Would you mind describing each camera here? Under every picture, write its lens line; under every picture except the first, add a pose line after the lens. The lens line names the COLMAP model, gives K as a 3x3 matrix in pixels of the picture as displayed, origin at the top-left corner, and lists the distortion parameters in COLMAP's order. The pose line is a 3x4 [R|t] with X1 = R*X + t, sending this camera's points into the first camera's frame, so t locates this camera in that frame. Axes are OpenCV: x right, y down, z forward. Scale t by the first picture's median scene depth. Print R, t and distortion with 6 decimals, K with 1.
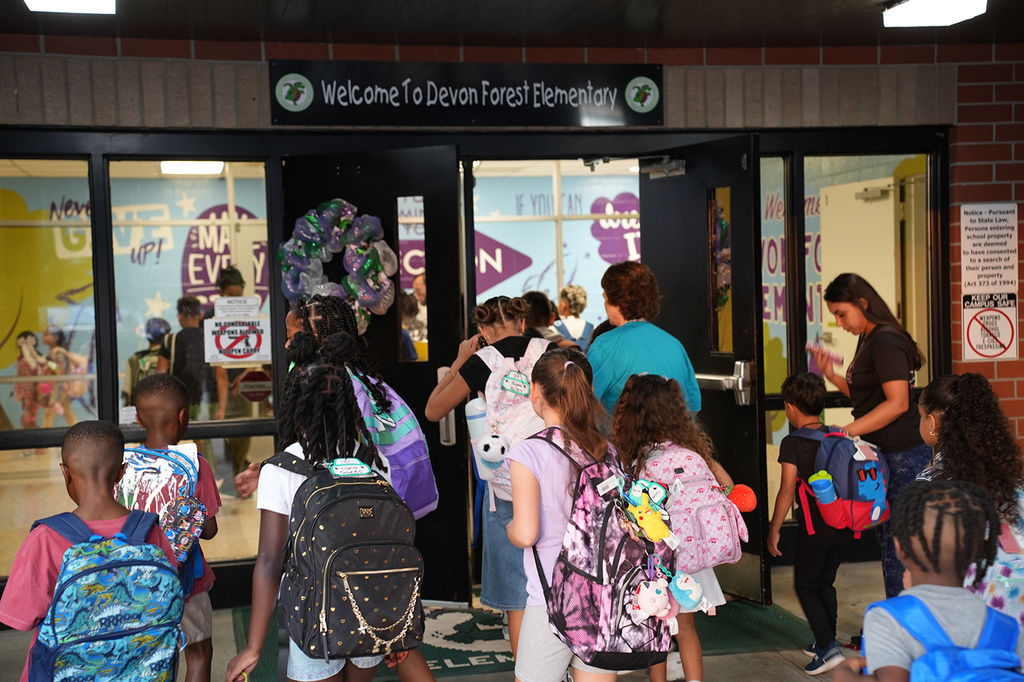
lens RADIAL K [[1473.8, 0, 511.8], [0, 1473.8, 340.7], [0, 0, 1]] dist [-0.013334, 0.000000]
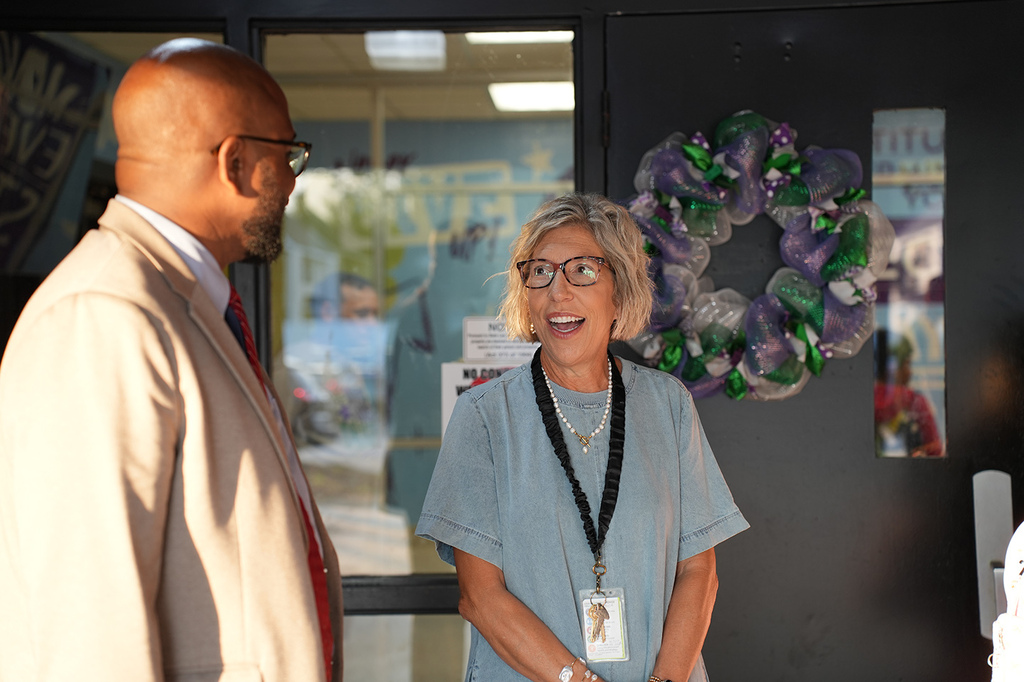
lens RADIAL K [[2123.6, 0, 509.6], [0, 2123.6, 340.5], [0, 0, 1]] dist [0.689215, 0.000000]
pose [[0.967371, -0.001602, -0.253358, -0.011891], [-0.002023, 0.999899, -0.014045, -0.008926], [0.253355, 0.014099, 0.967271, 0.256987]]
